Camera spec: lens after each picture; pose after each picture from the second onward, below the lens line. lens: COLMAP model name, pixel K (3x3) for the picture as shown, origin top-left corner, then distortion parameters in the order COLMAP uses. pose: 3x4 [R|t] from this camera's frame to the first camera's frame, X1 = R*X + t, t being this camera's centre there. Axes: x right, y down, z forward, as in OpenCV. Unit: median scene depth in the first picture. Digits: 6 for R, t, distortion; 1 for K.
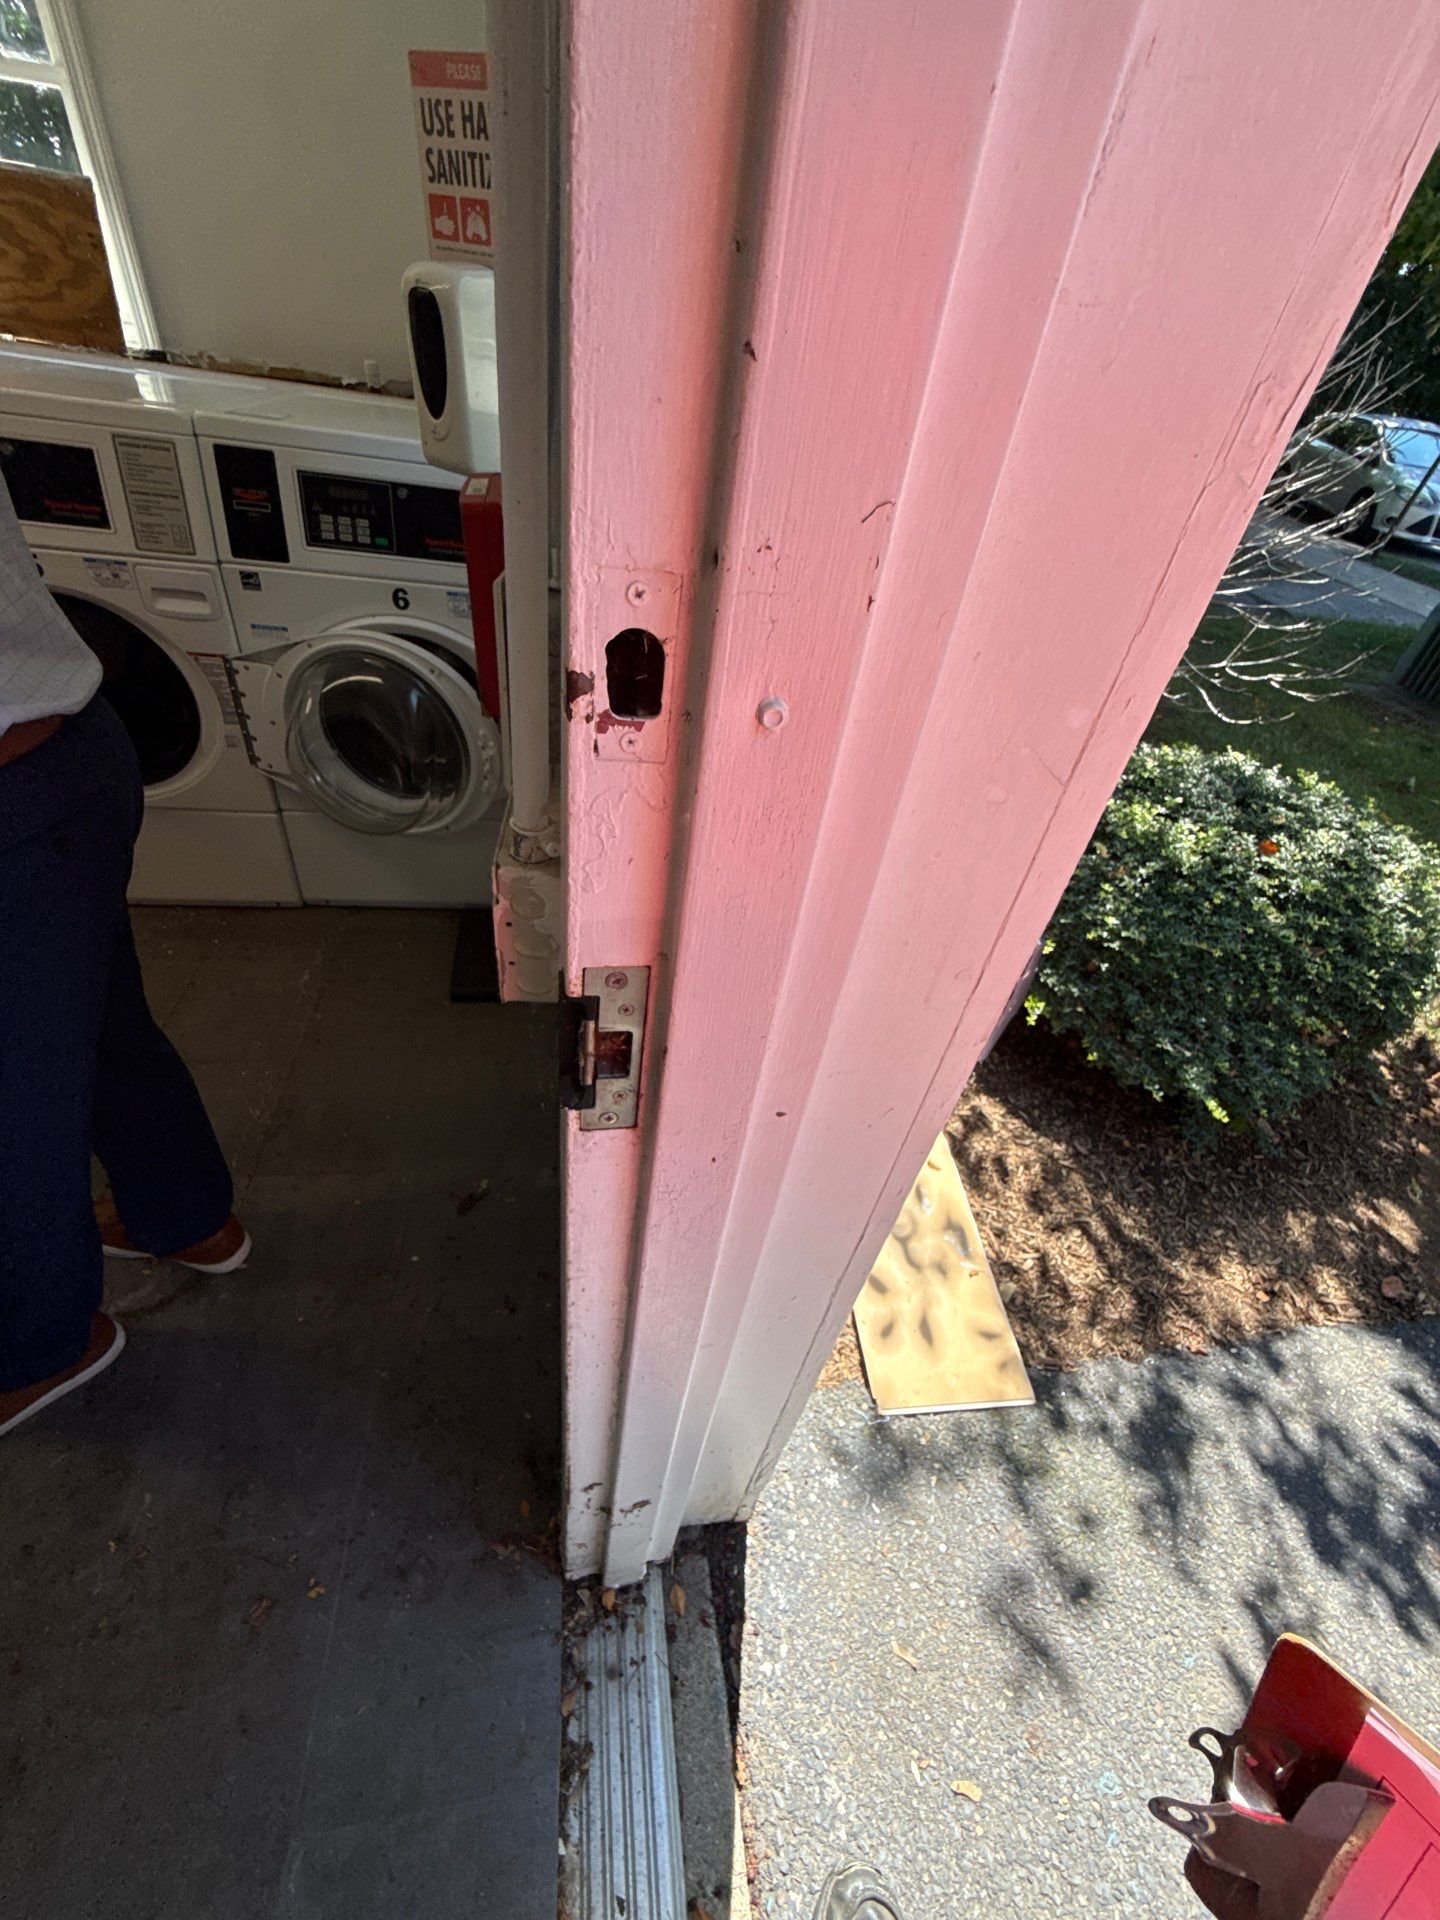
lens RADIAL K [[773.3, 0, 720.0], [0, 773.3, 960.0], [0, 0, 1]] dist [0.000759, 0.000272]
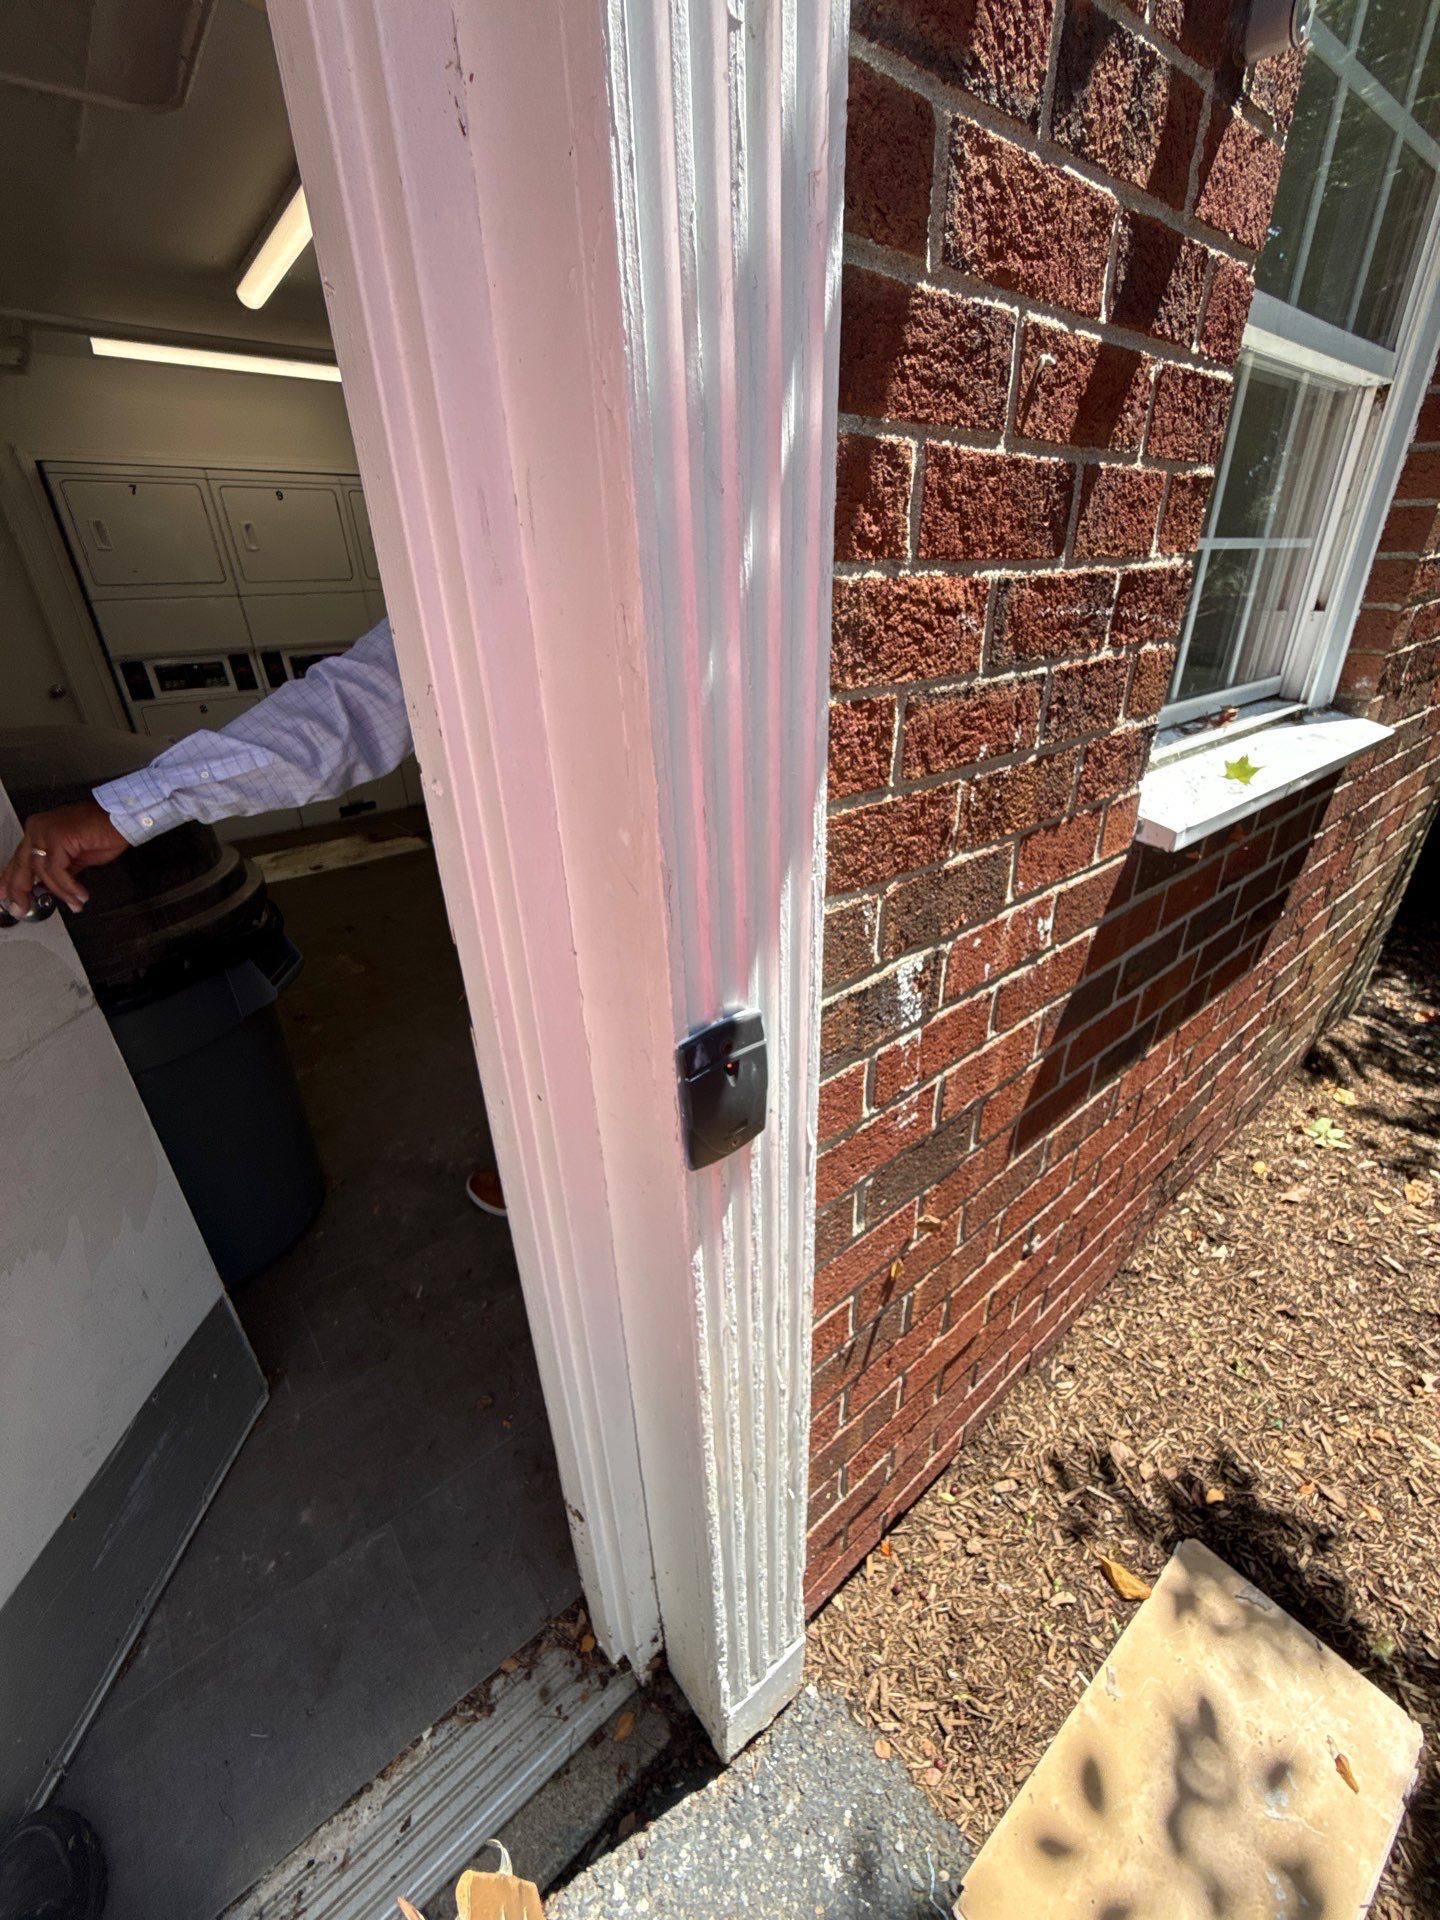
lens RADIAL K [[773.3, 0, 720.0], [0, 773.3, 960.0], [0, 0, 1]] dist [0.000759, 0.000272]
pose [[0.508213, 0.249728, -0.824230, 0.565992], [-0.466213, 0.884458, -0.019487, -0.059090], [0.724130, 0.394171, 0.565920, 0.160993]]
